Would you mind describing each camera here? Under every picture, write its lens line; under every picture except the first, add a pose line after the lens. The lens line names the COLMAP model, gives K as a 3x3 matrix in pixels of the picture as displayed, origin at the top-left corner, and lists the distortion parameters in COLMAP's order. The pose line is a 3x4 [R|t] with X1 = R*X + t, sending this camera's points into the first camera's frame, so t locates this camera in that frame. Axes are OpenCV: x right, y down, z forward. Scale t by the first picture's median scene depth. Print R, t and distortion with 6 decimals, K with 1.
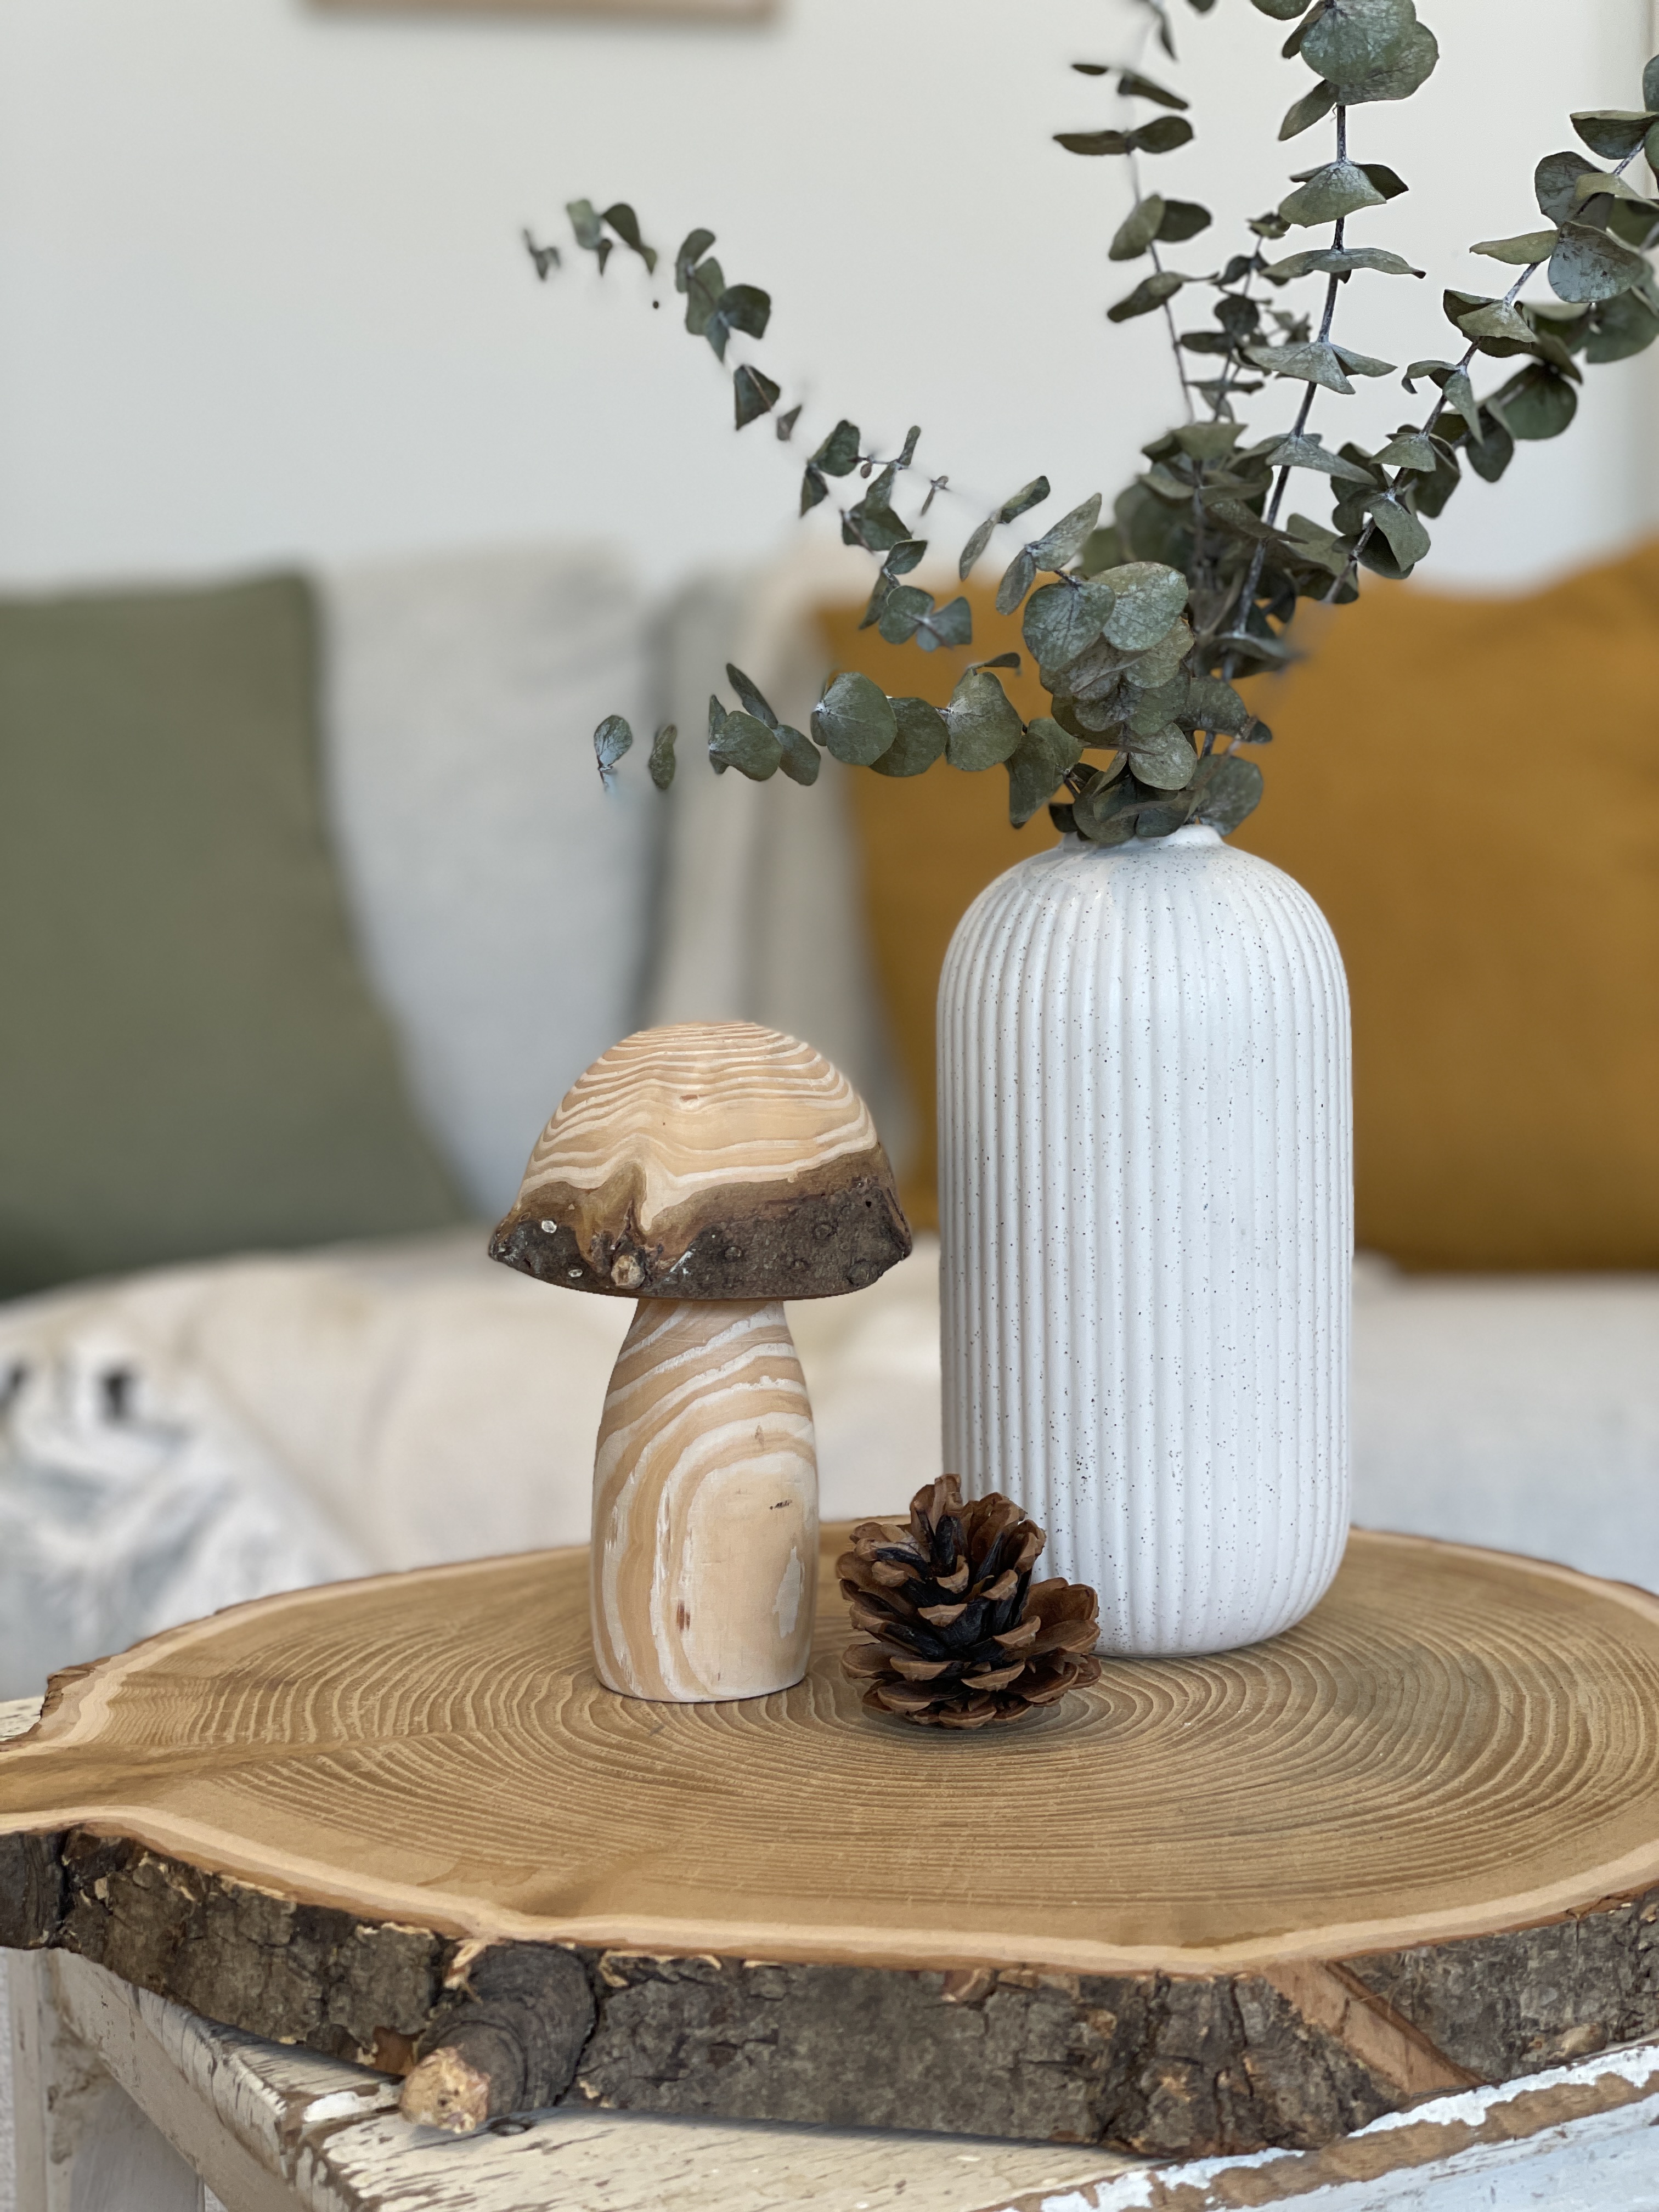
lens RADIAL K [[3182.5, 0, 870.1], [0, 3182.5, 1168.5], [0, 0, 1]] dist [0.177048, -0.708195]
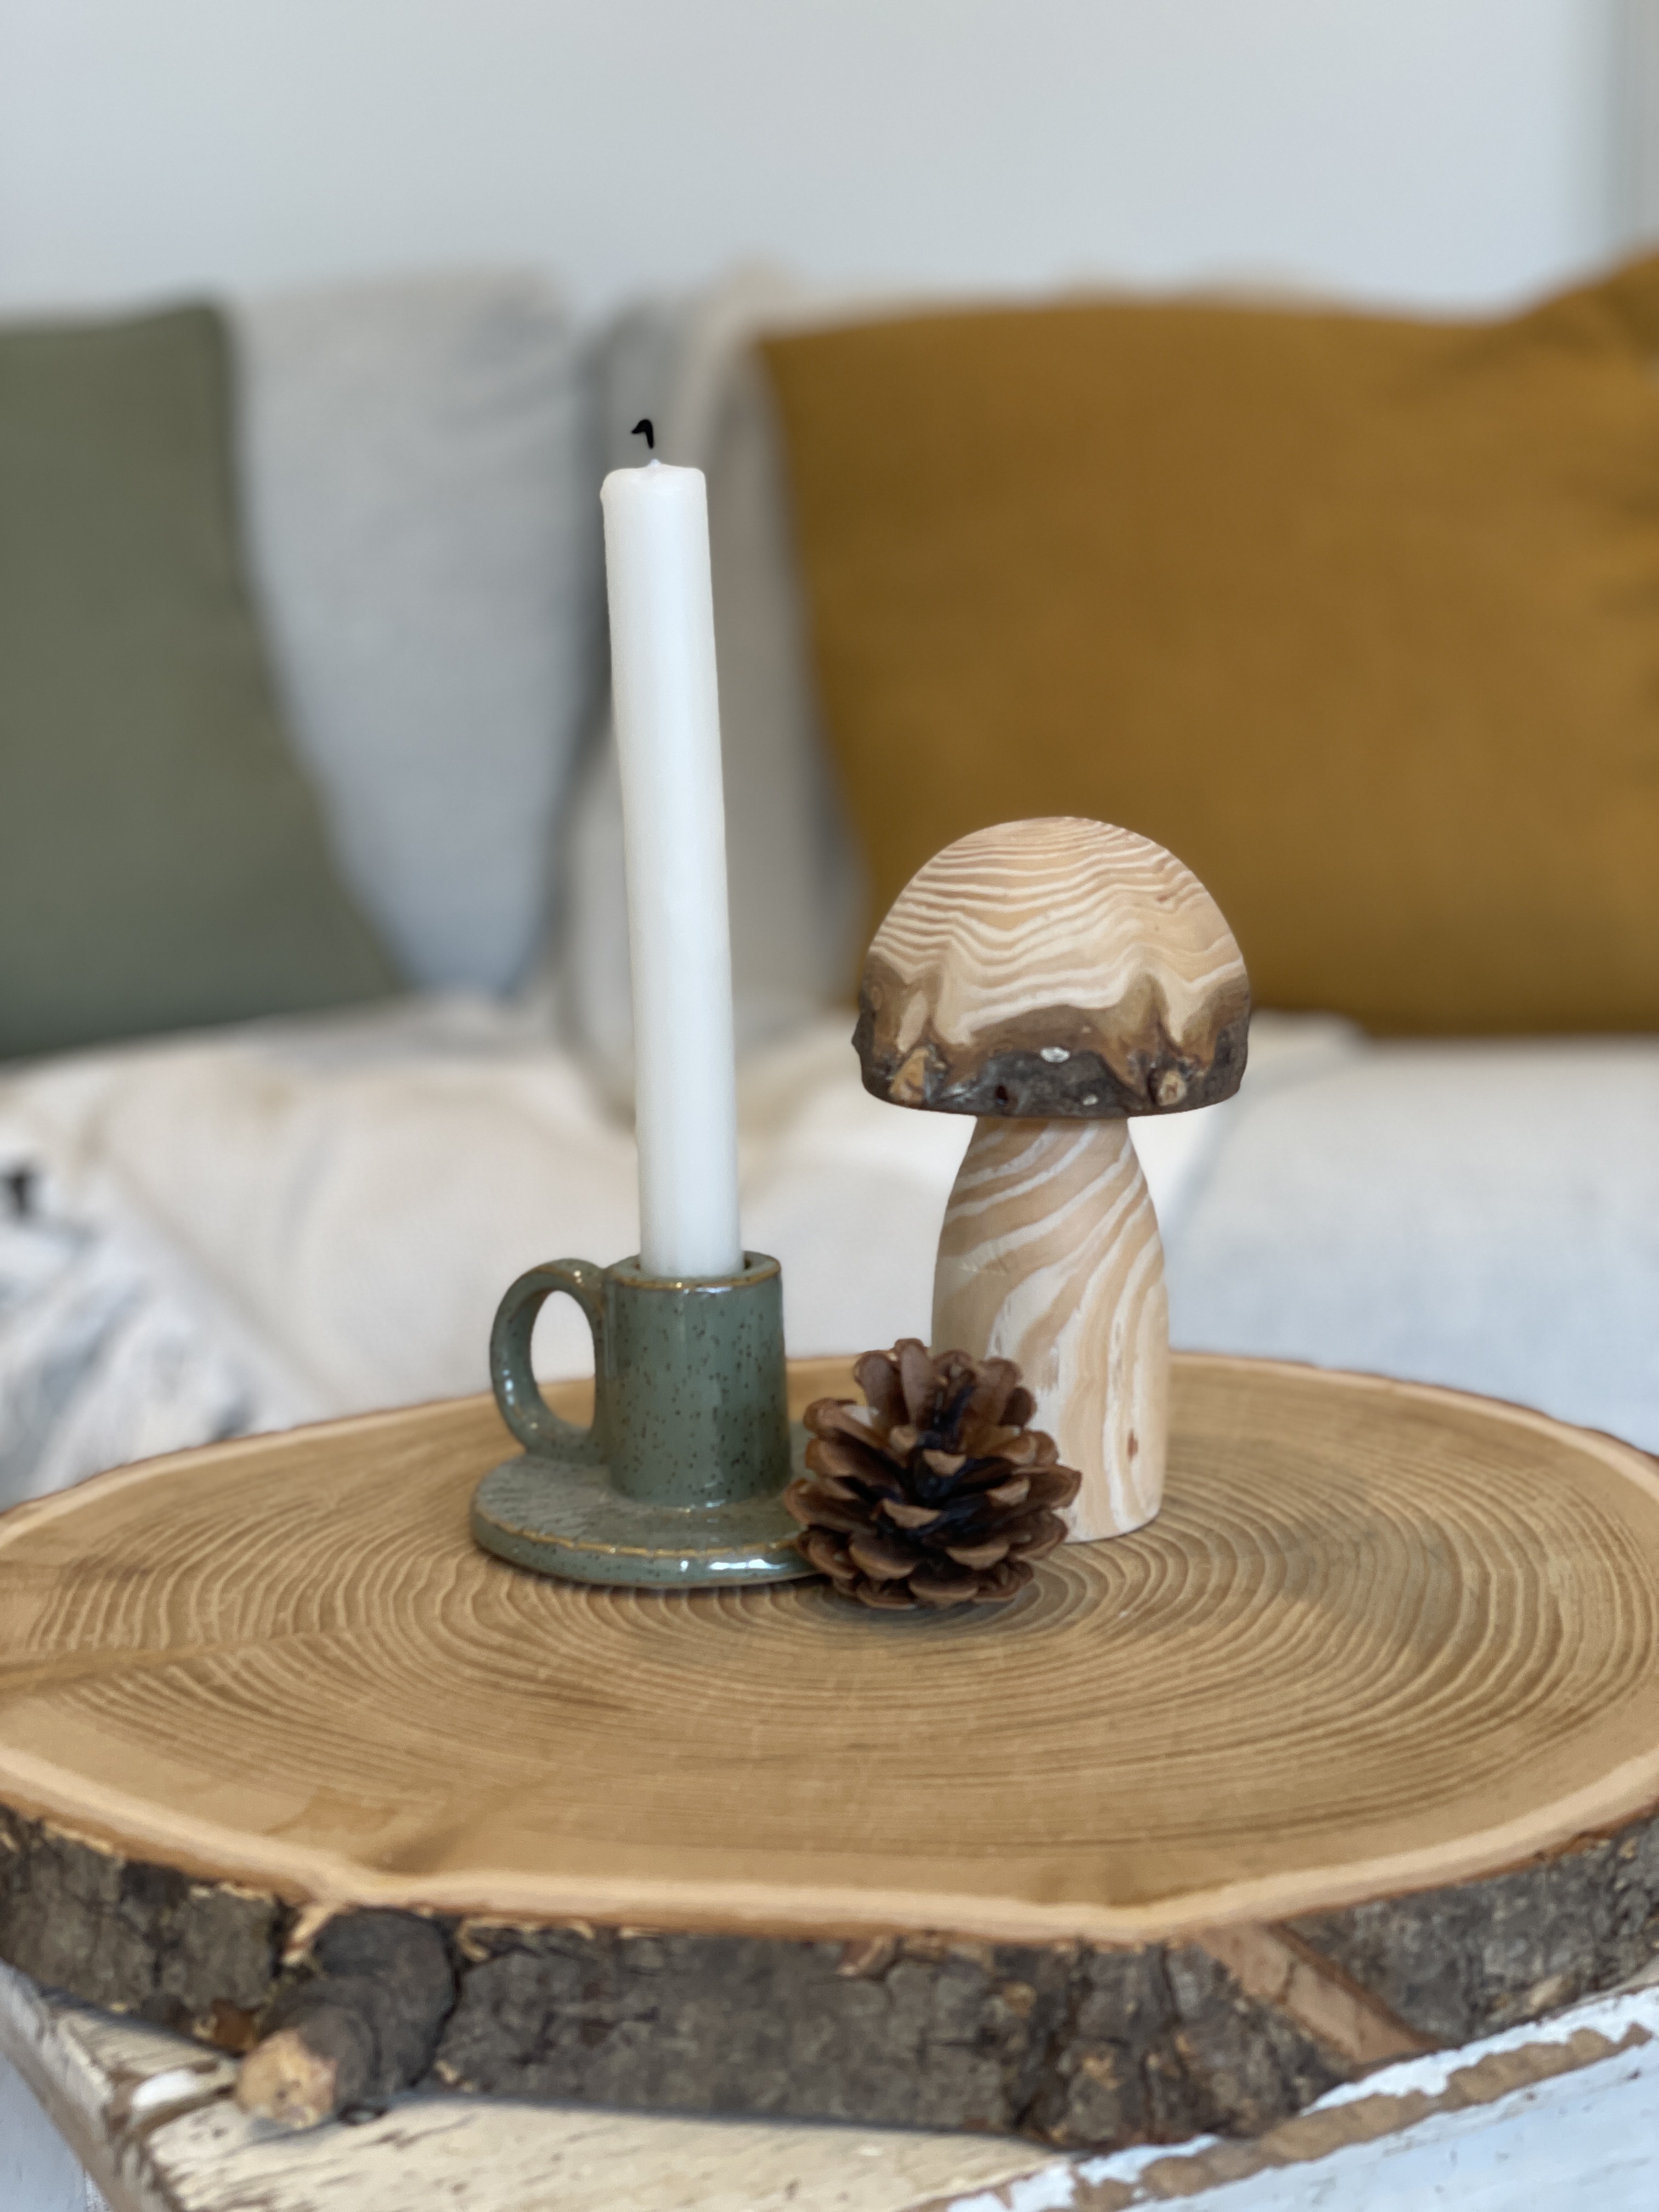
lens RADIAL K [[3182.5, 0, 870.1], [0, 3182.5, 1168.5], [0, 0, 1]] dist [0.177048, -0.708195]
pose [[0.999907, -0.009992, 0.009238, 0.022730], [0.009188, 0.996474, 0.083398, -0.035543], [-0.010039, -0.083305, 0.996473, 0.116473]]
